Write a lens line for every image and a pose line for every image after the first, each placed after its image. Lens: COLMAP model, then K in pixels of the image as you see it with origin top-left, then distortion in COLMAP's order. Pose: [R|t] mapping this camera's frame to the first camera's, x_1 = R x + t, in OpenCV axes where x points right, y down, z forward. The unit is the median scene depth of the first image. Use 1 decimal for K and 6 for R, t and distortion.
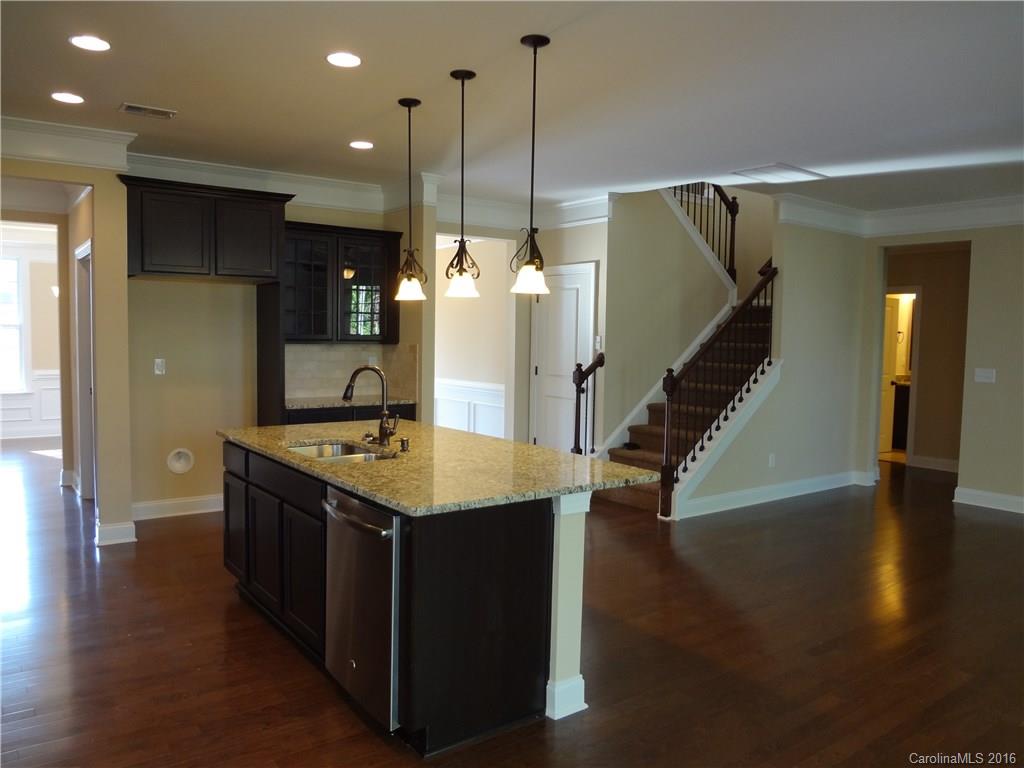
lens RADIAL K [[766.3, 0, 512.0], [0, 766.3, 384.0], [0, 0, 1]] dist [-0.049757, 0.000676]
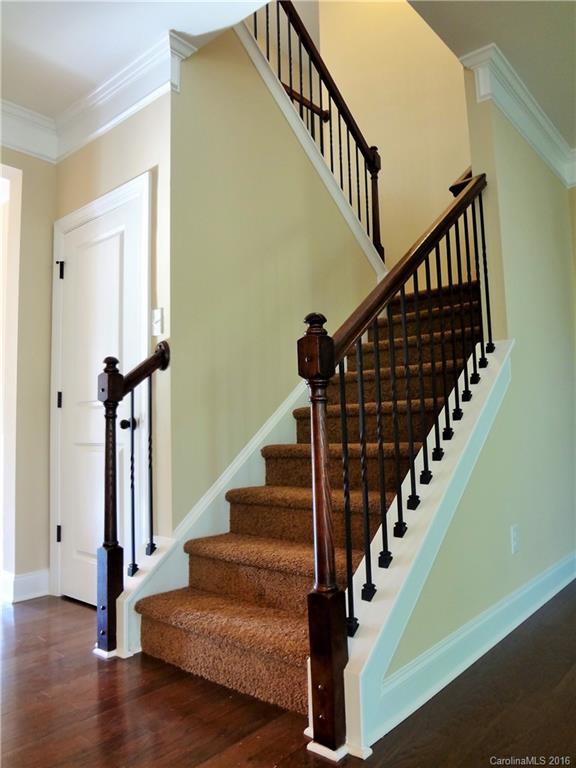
lens RADIAL K [[567.7, 0, 306.1], [0, 567.7, 383.4], [0, 0, 1]] dist [-0.003865, 0.000706]
pose [[0.967444, -0.016543, 0.252543, 0.112621], [0.059706, 0.984614, -0.164226, 0.051123], [-0.245941, 0.173958, 0.953547, 0.635007]]
